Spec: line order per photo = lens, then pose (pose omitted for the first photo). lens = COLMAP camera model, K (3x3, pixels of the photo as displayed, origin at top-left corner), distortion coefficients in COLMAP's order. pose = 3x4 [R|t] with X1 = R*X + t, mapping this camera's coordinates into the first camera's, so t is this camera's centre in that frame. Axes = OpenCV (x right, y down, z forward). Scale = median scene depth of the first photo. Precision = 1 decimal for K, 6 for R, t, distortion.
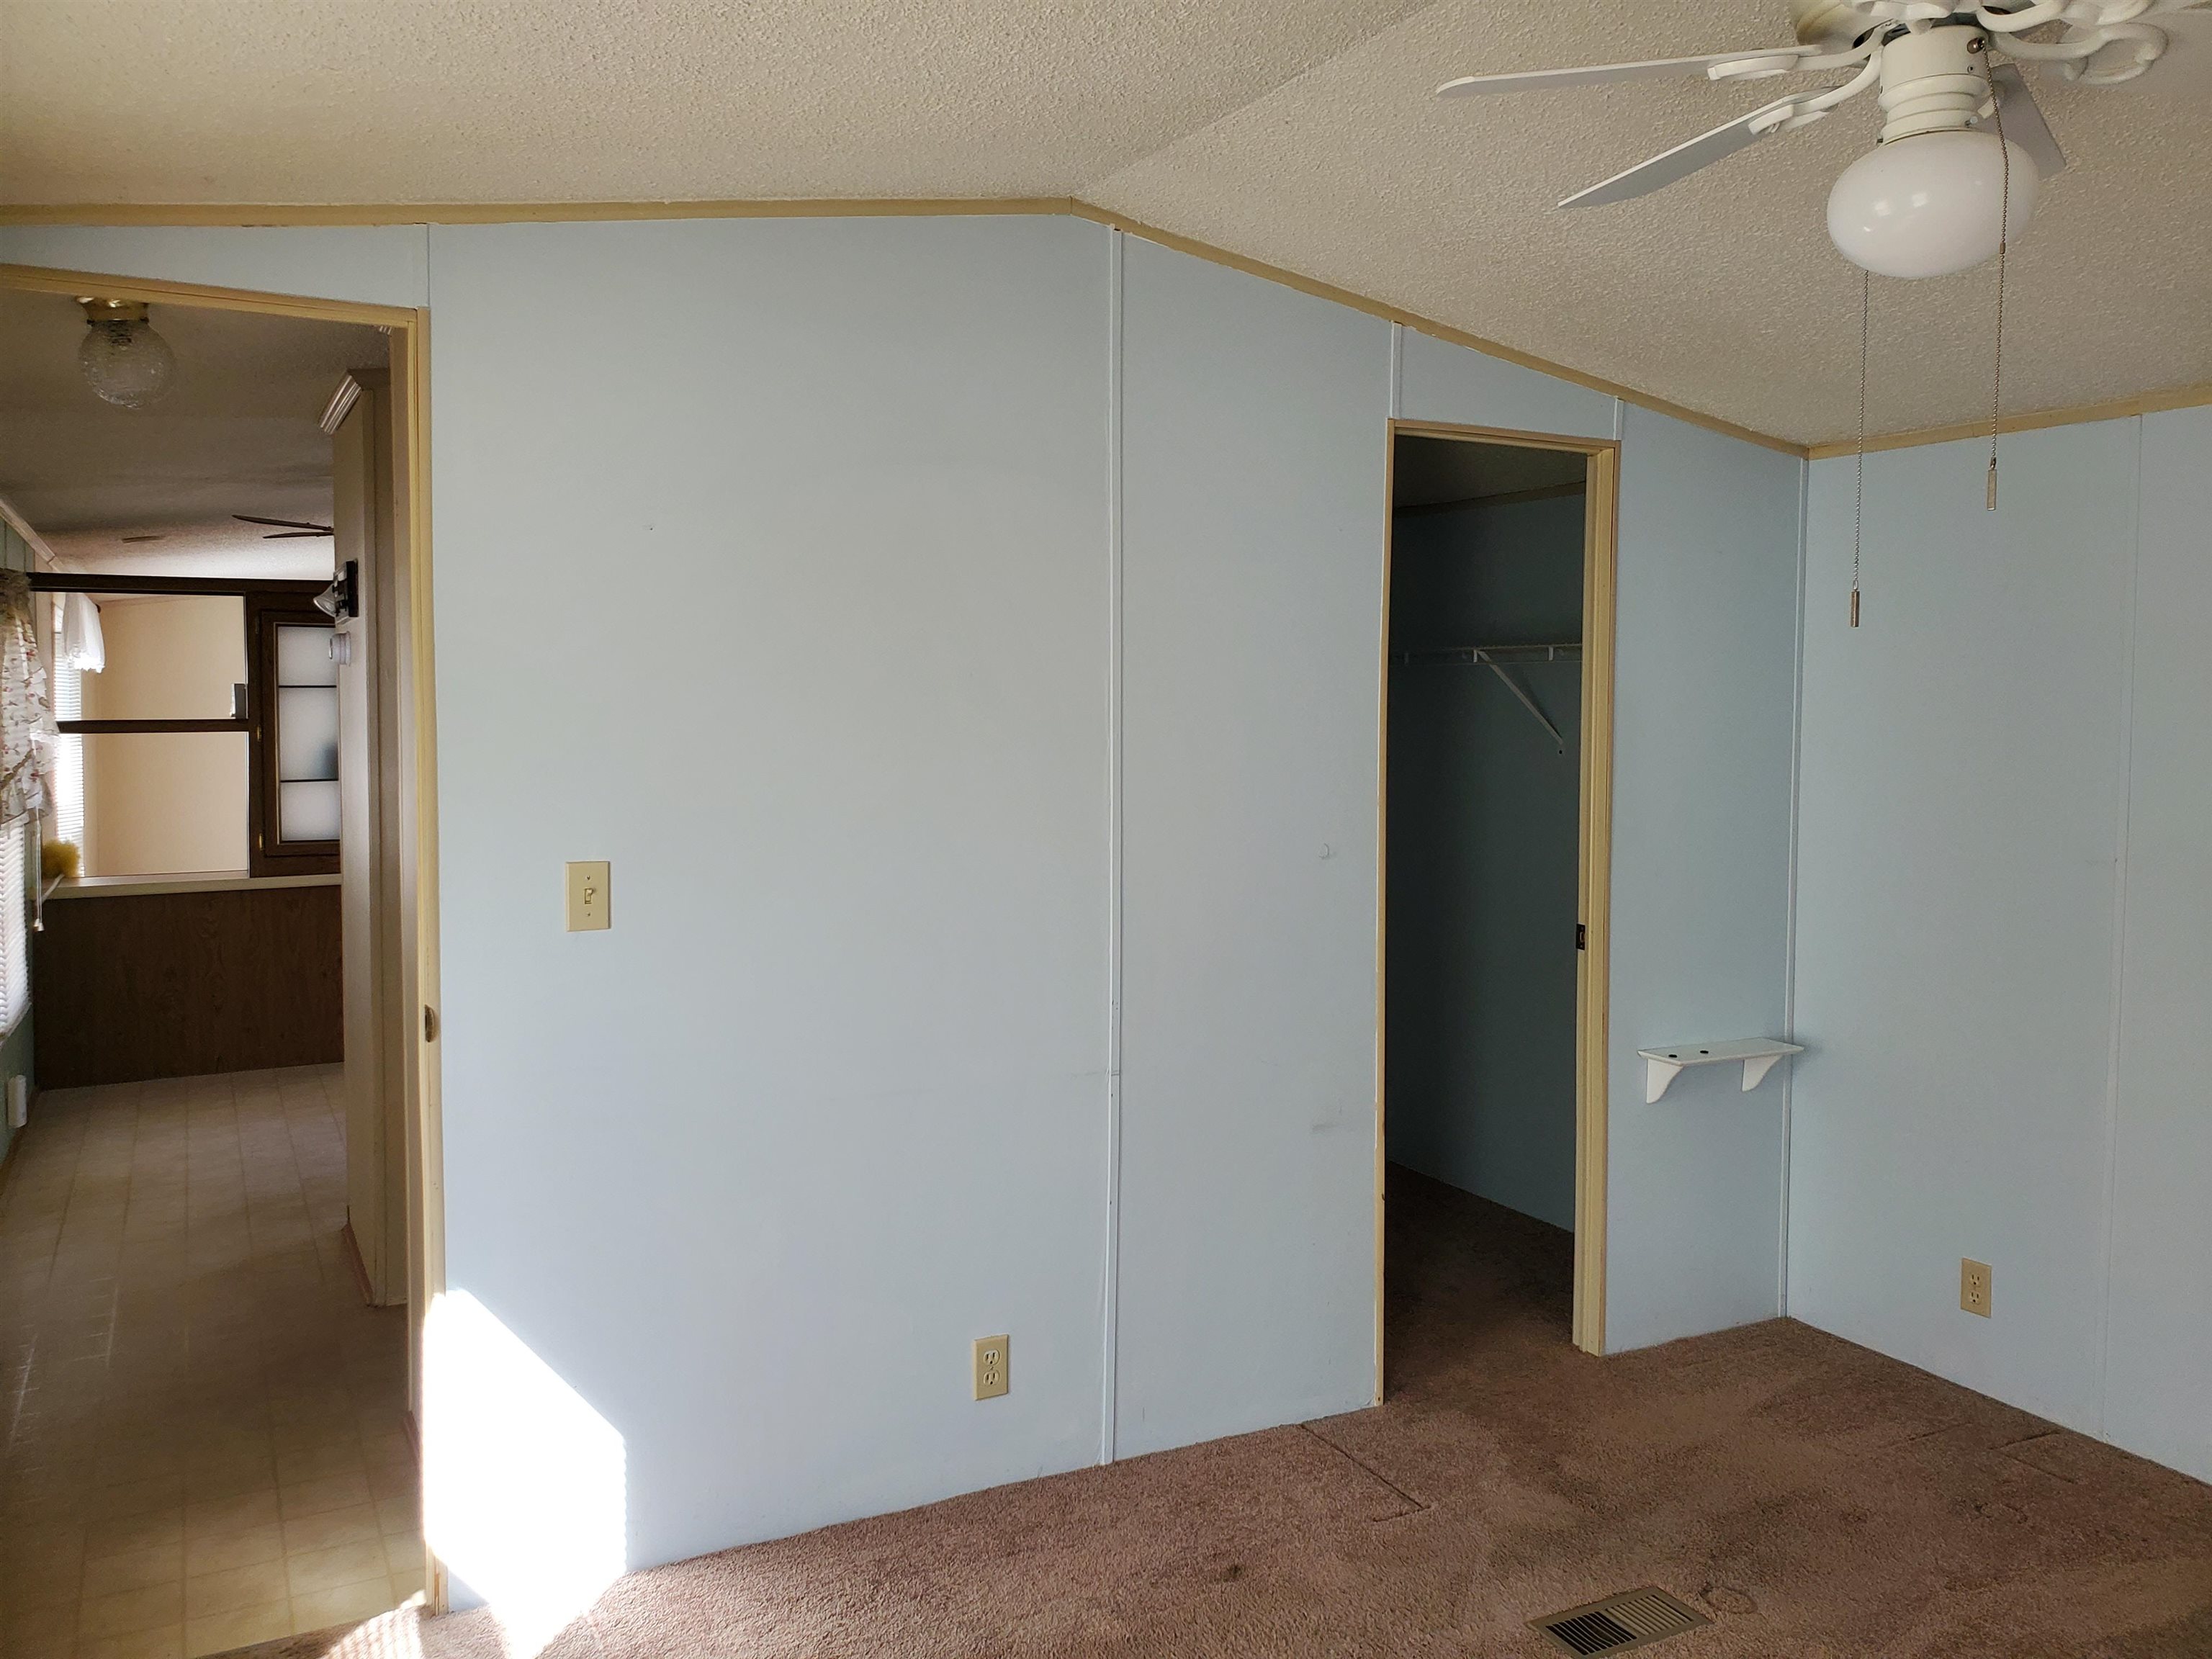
lens RADIAL K [[1745.1, 0, 1115.8], [0, 1745.1, 816.0], [0, 0, 1]] dist [0.035155, -0.064357]
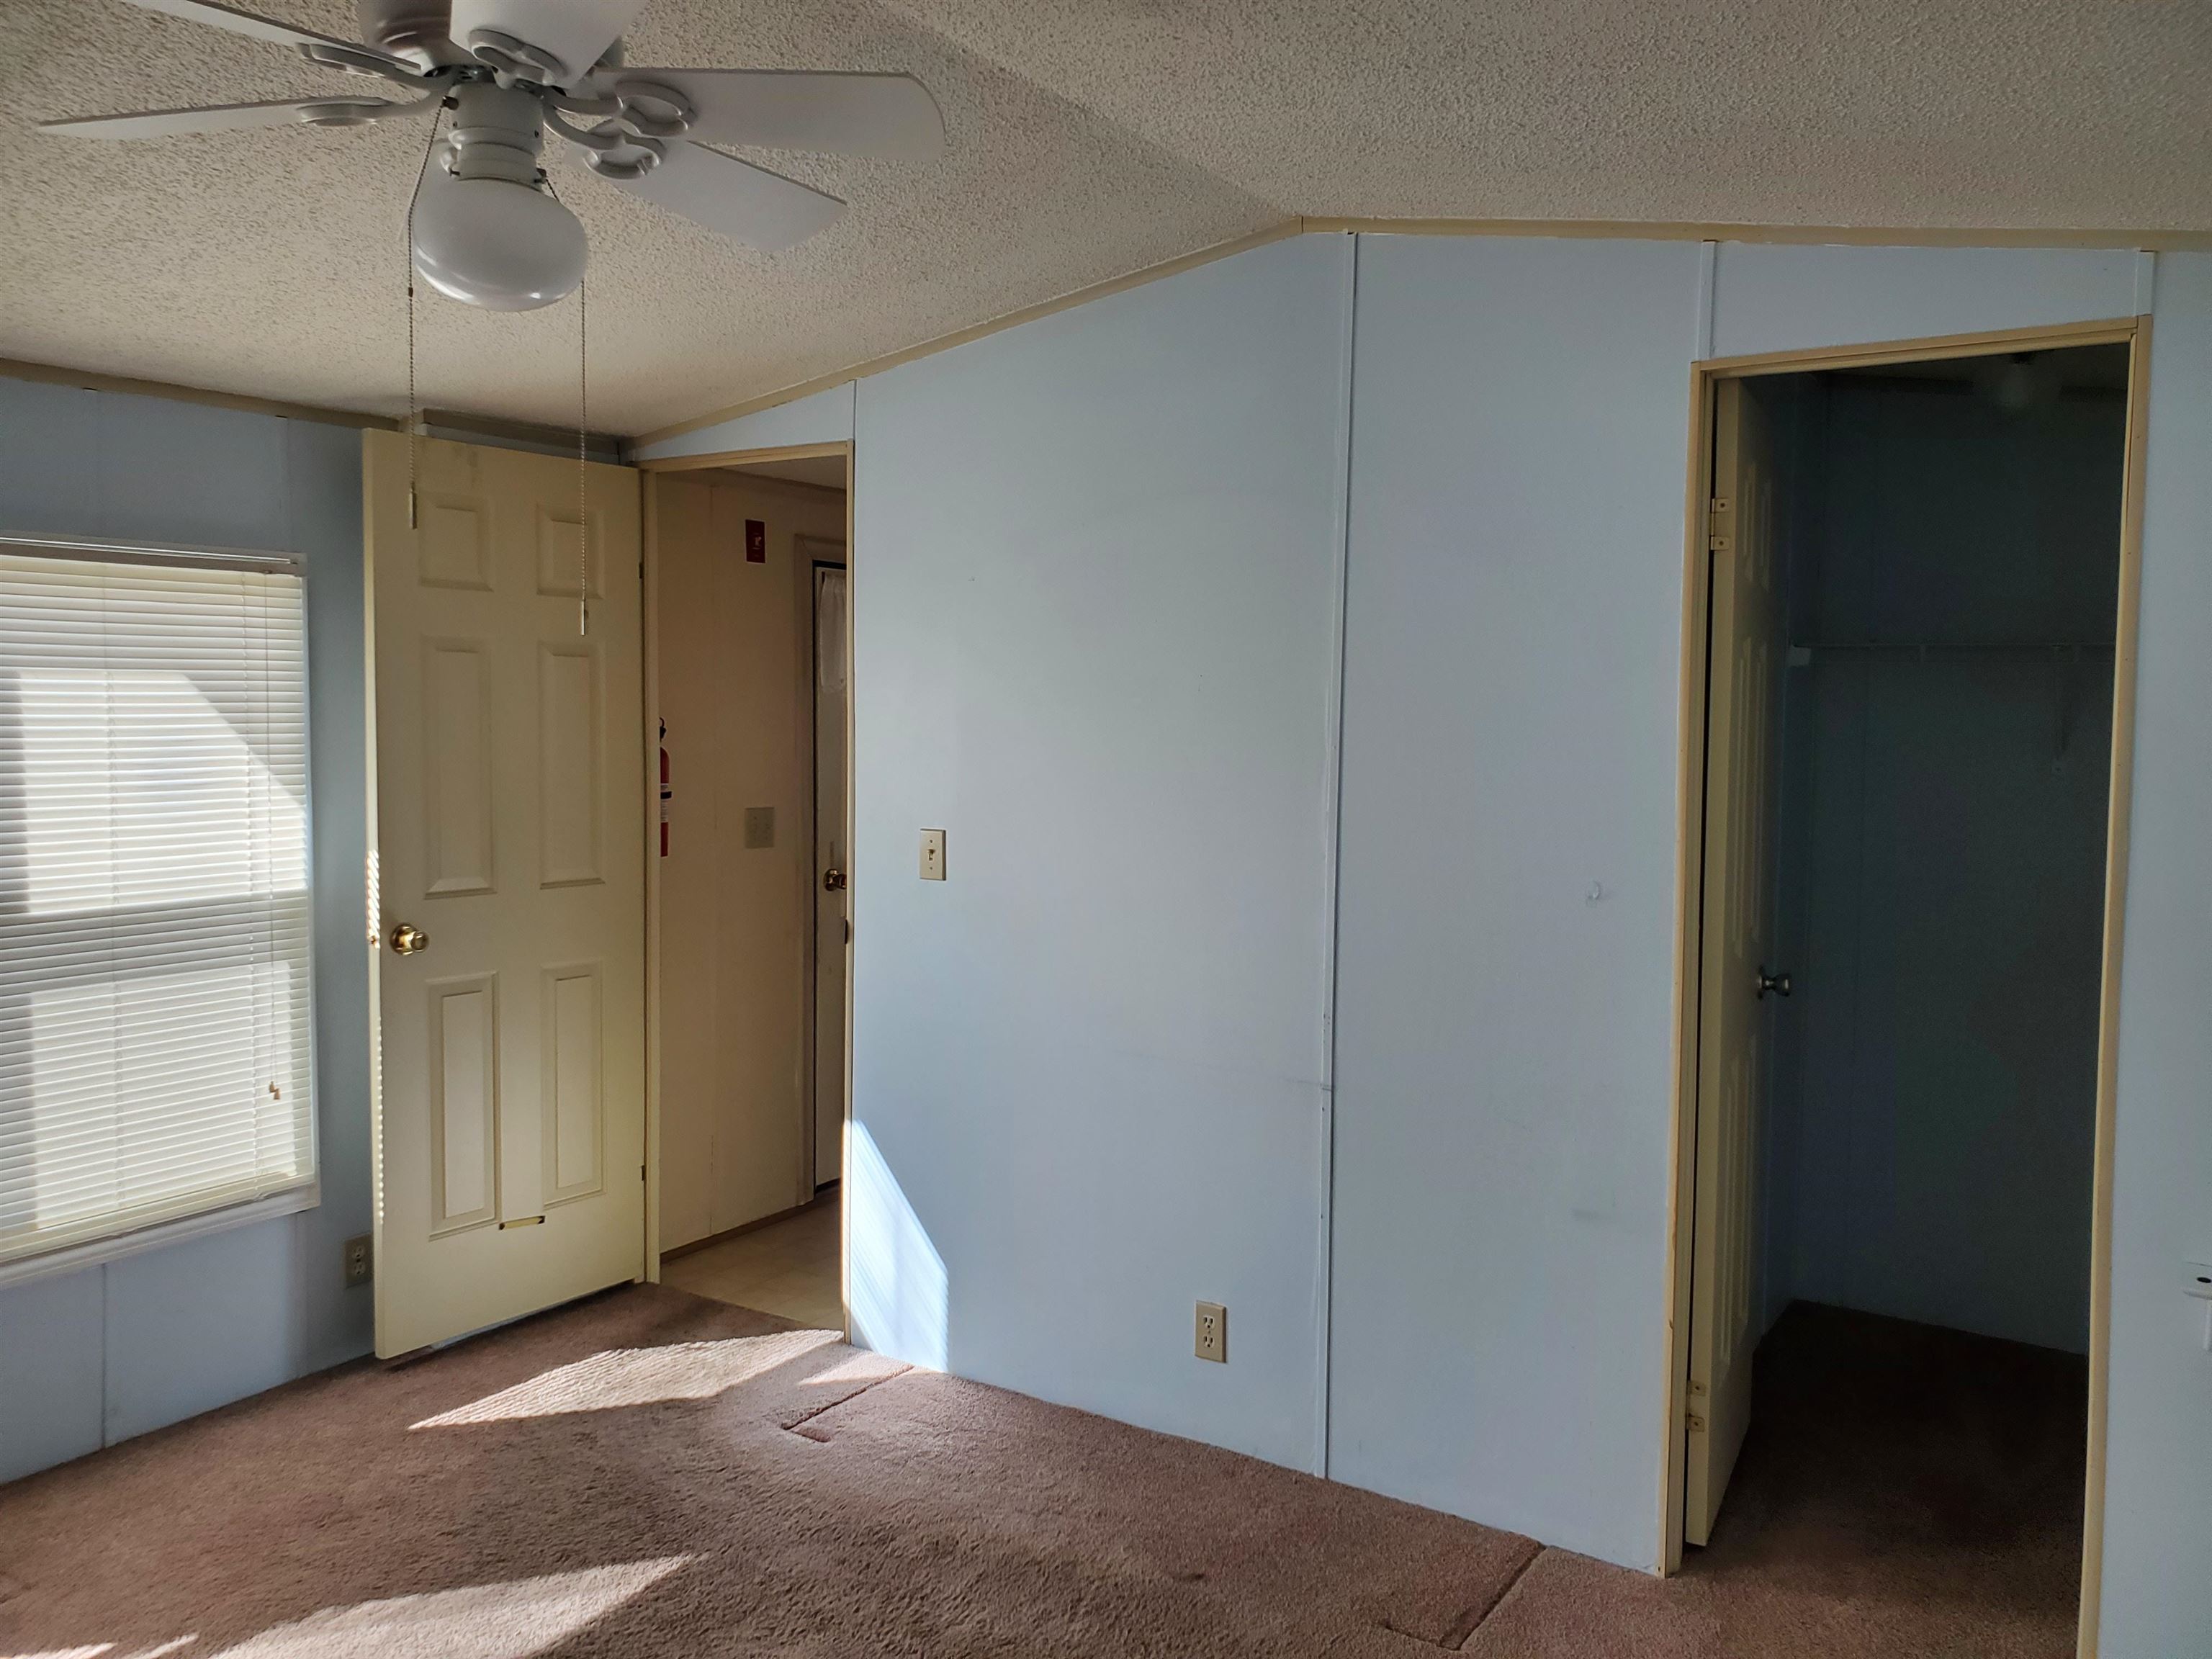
lens RADIAL K [[1729.3, 0, 1104.5], [0, 1729.3, 830.9], [0, 0, 1]] dist [0.009051, 0.003595]
pose [[0.478845, 0.058915, -0.875920, 0.808736], [-0.064269, 0.997421, 0.031953, -0.020902], [0.875544, 0.040993, 0.481397, 0.420164]]
